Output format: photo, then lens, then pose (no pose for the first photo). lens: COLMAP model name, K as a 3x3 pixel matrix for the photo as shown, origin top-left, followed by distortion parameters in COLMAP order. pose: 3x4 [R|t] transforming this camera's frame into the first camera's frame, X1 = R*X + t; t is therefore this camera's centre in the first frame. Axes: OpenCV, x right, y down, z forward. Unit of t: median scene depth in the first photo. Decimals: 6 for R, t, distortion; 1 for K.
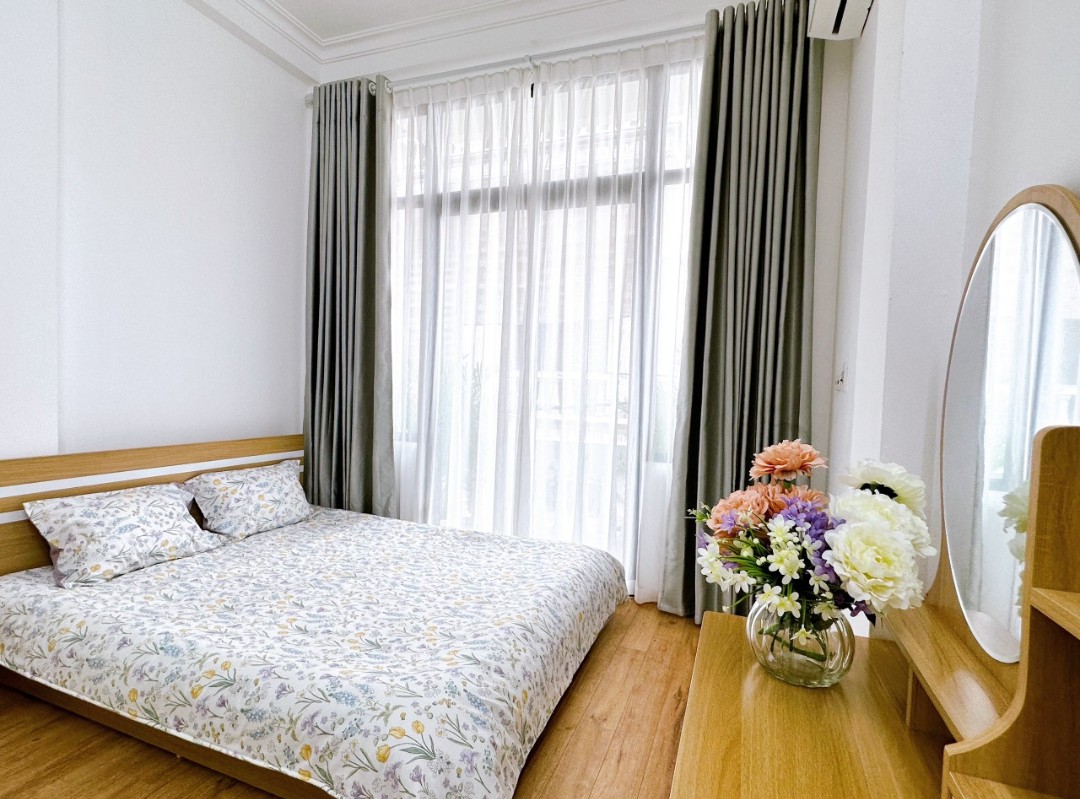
lens RADIAL K [[553.8, 0, 516.5], [0, 553.8, 402.0], [0, 0, 1]] dist [0.001019, -0.002005]
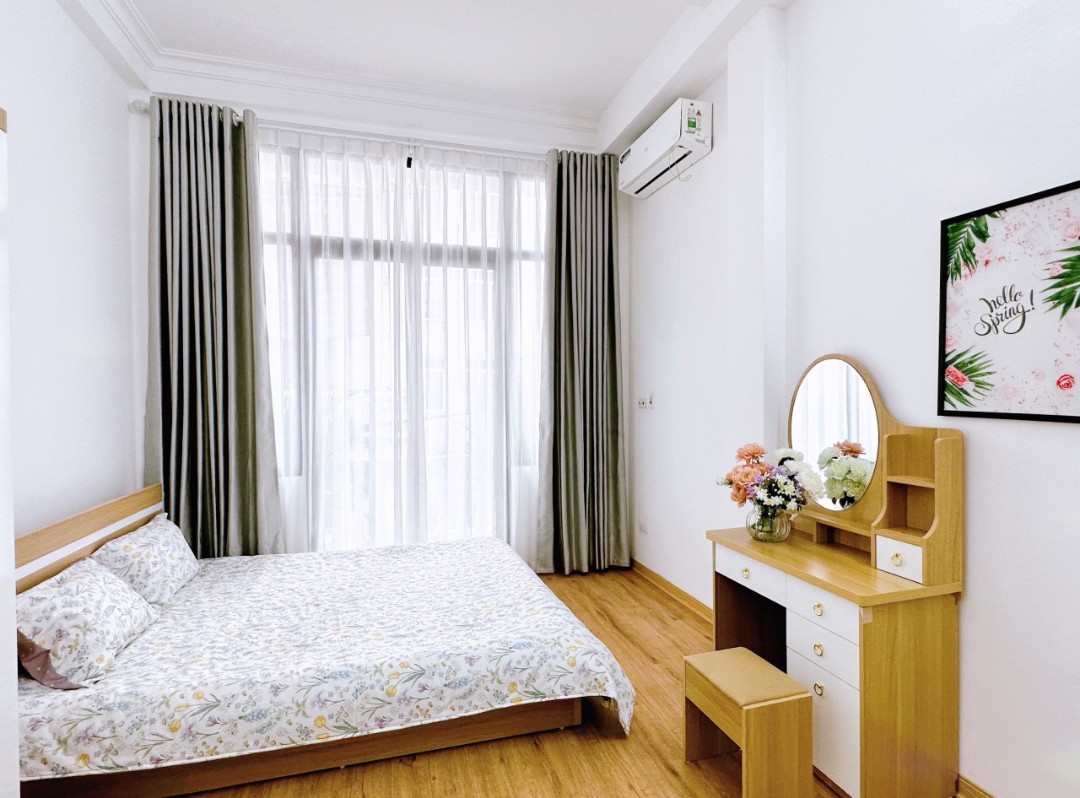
lens RADIAL K [[553.8, 0, 543.4], [0, 553.8, 402.5], [0, 0, 1]] dist [0.001019, -0.002005]
pose [[0.792854, -0.051741, 0.607212, -0.675892], [0.056155, 0.998353, 0.011747, -0.075091], [-0.606819, 0.024785, 0.794453, -0.131901]]
